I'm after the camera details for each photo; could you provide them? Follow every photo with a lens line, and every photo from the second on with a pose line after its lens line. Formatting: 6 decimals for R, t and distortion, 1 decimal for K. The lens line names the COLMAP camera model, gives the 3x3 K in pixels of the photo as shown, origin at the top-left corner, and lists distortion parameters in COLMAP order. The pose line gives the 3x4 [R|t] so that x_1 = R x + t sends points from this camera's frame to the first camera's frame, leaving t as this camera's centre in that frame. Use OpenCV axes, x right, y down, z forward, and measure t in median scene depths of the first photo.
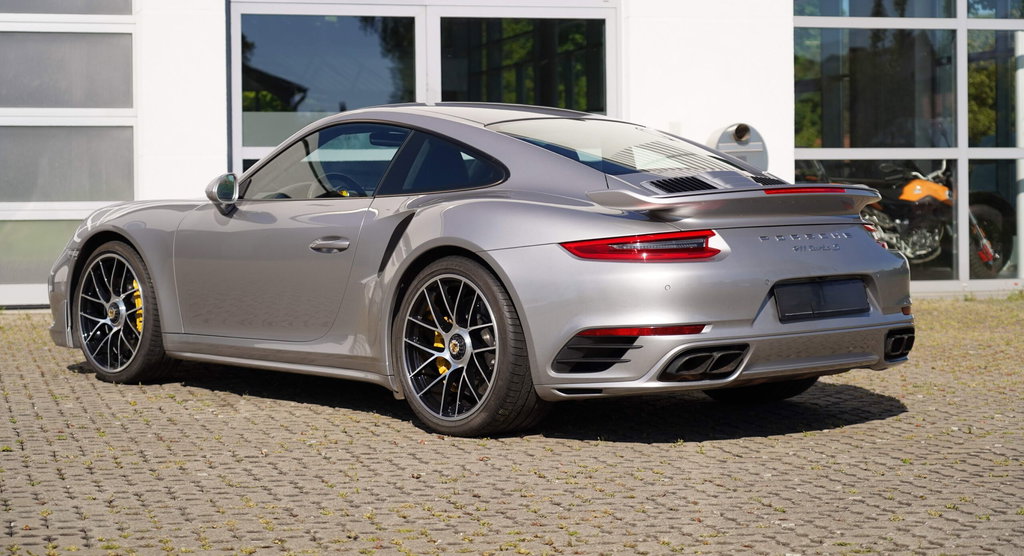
lens RADIAL K [[2049.8, 0, 512.0], [0, 2049.8, 278.0], [0, 0, 1]] dist [-0.004585, -0.026066]
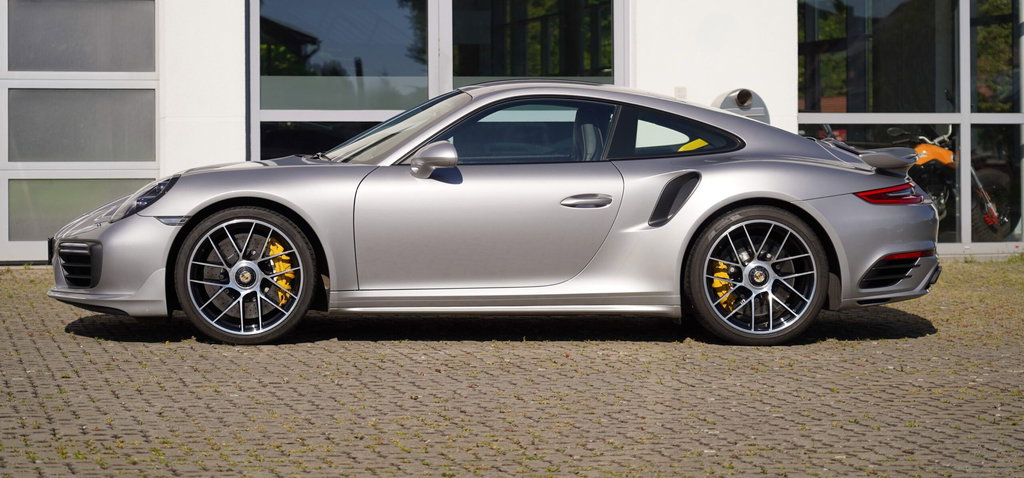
lens RADIAL K [[2162.8, 0, 512.0], [0, 2162.8, 239.0], [0, 0, 1]] dist [-0.014400, -0.058198]
pose [[0.999920, 0.005690, -0.011311, 0.022035], [-0.005704, 0.999983, -0.001247, 0.005537], [0.011304, 0.001312, 0.999935, -0.235492]]
